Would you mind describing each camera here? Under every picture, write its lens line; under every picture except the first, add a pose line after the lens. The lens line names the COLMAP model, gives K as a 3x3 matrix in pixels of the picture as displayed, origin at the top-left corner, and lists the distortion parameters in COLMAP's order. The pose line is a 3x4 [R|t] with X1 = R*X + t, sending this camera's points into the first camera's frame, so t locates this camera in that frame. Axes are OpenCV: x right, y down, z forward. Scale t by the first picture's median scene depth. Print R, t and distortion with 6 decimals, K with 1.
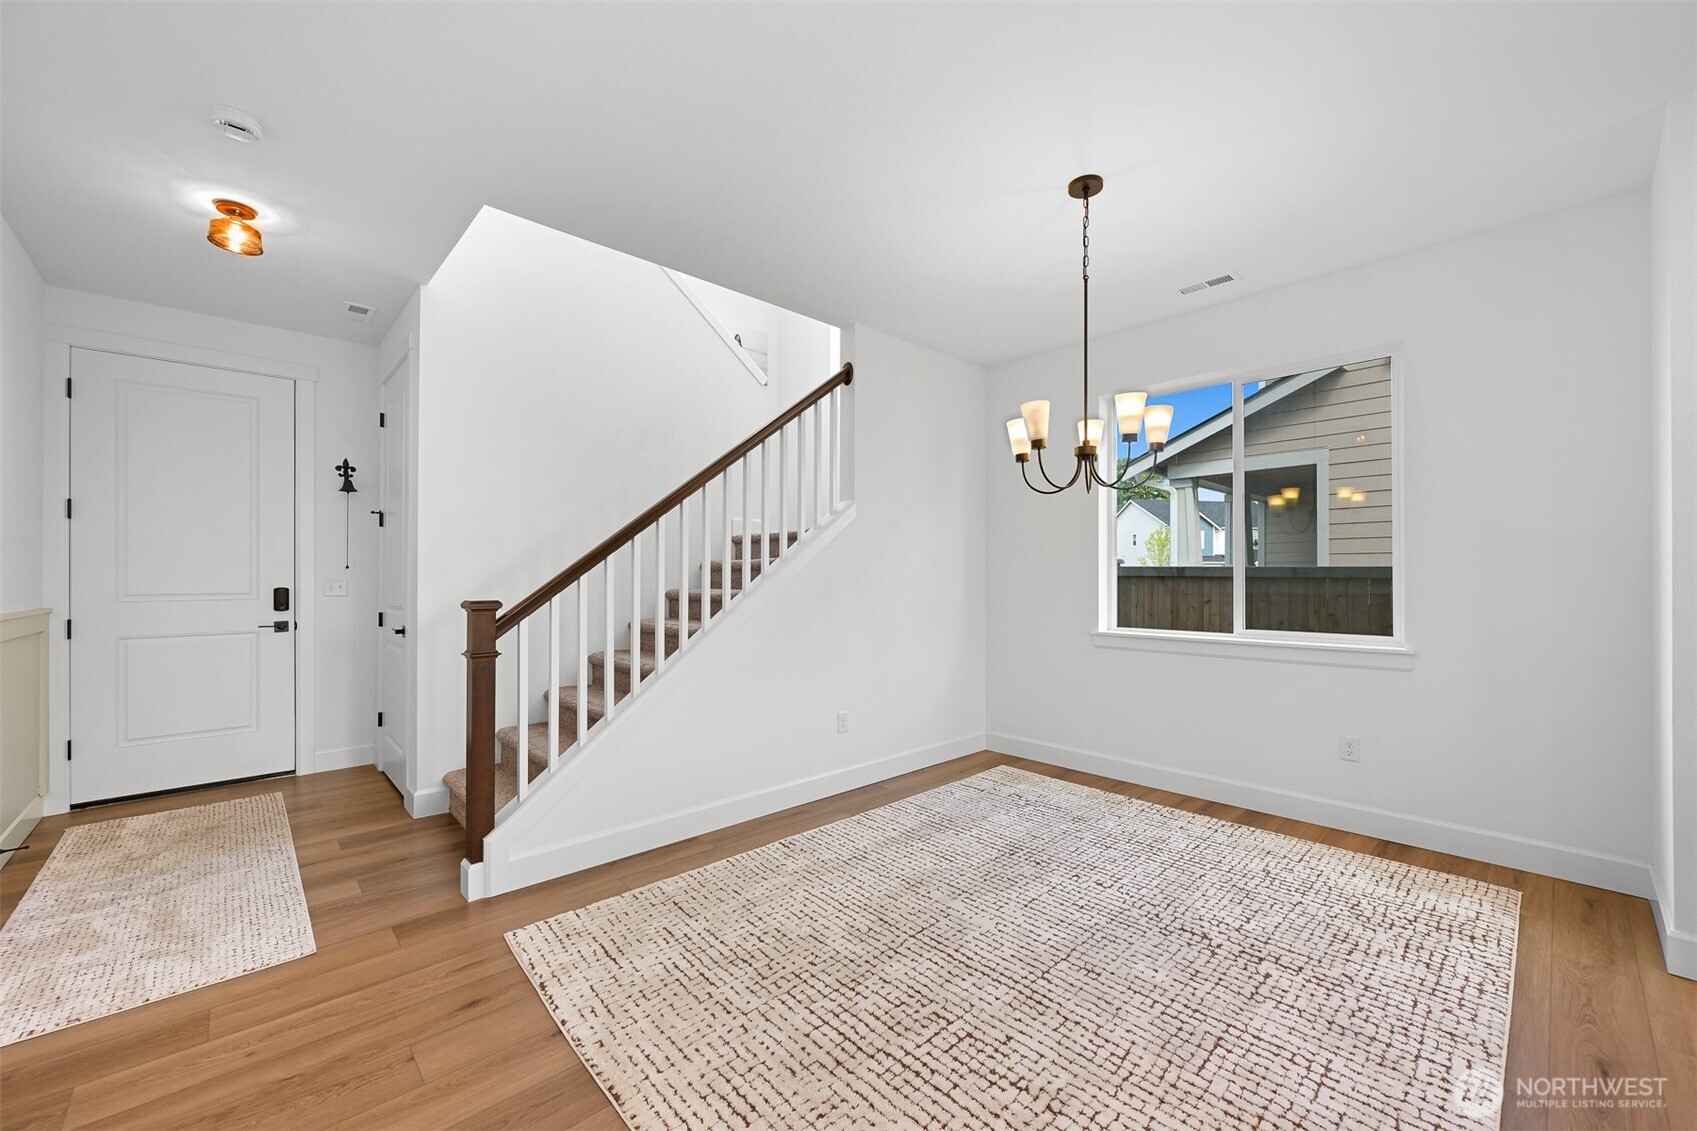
lens RADIAL K [[673.9, 0, 846.8], [0, 673.9, 560.9], [0, 0, 1]] dist [-0.001844, 0.000316]
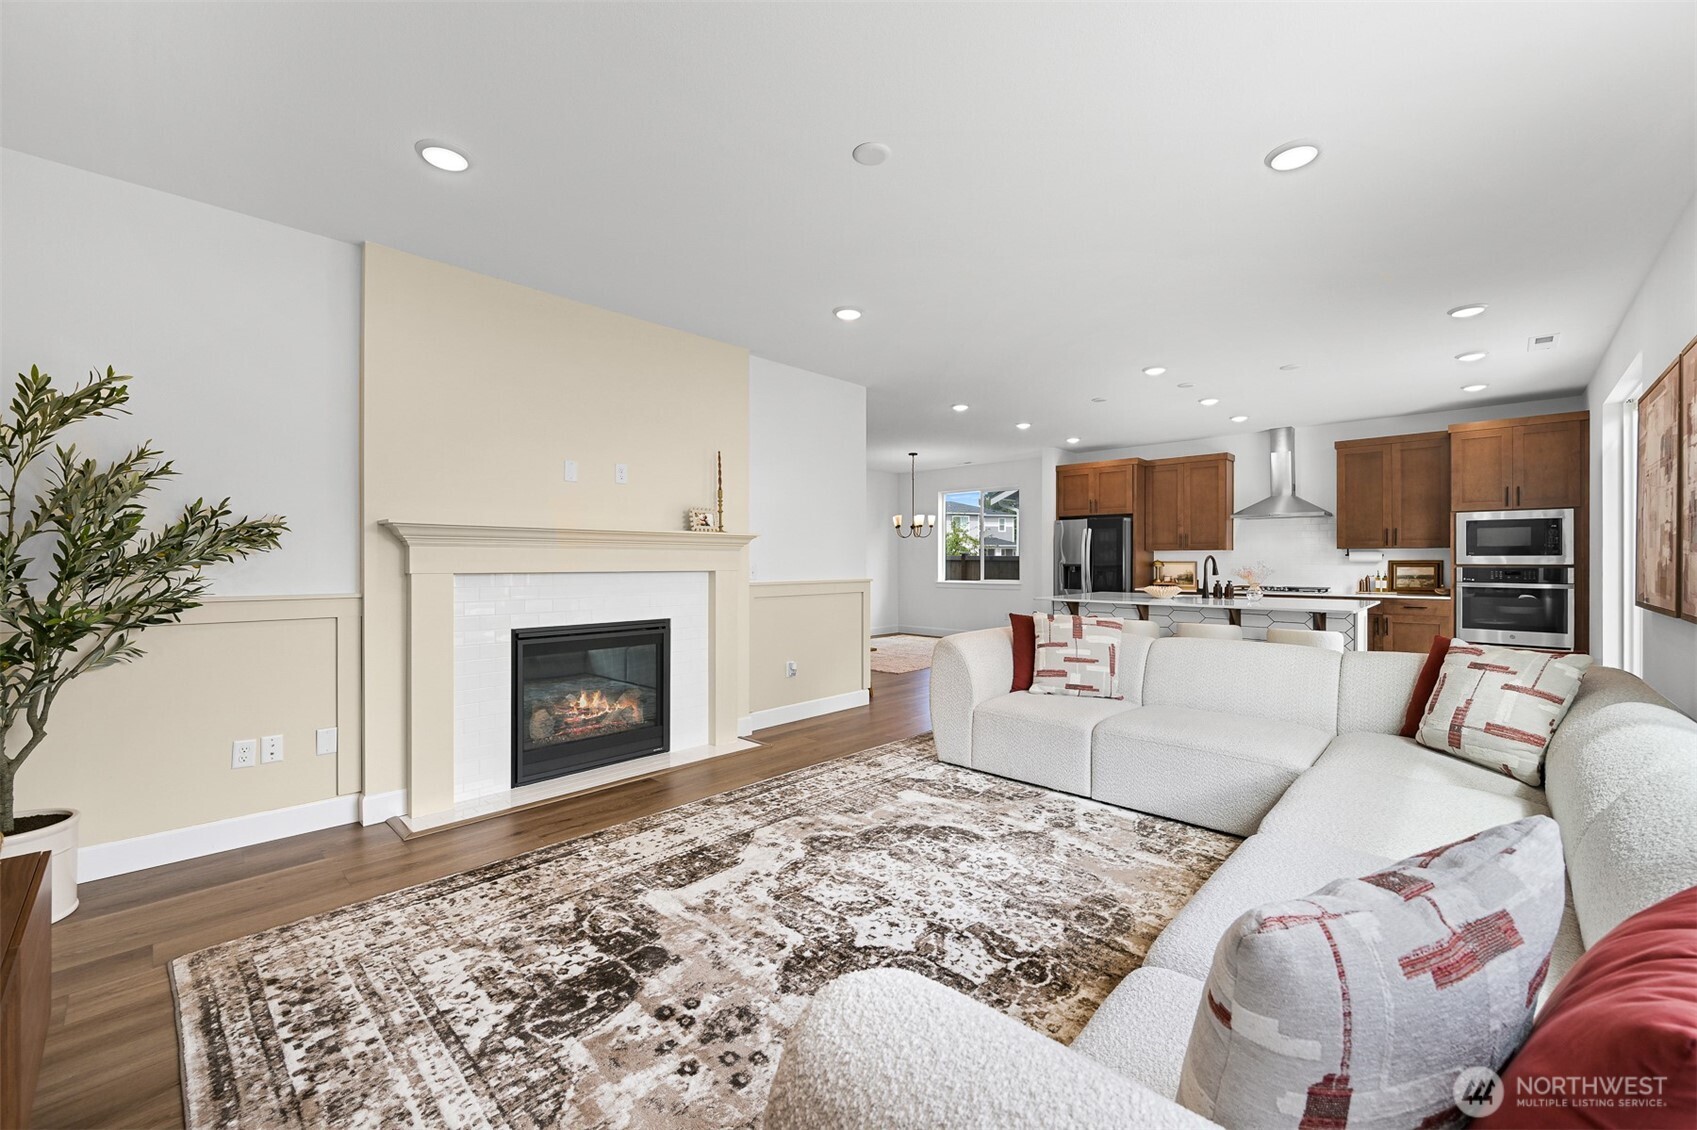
lens RADIAL K [[673.9, 0, 855.9], [0, 673.9, 561.3], [0, 0, 1]] dist [-0.001844, 0.000316]
pose [[0.998361, -0.001361, 0.057217, -0.126930], [-0.000068, 0.999688, 0.024964, -0.053257], [-0.057234, -0.024927, 0.998050, -2.081703]]
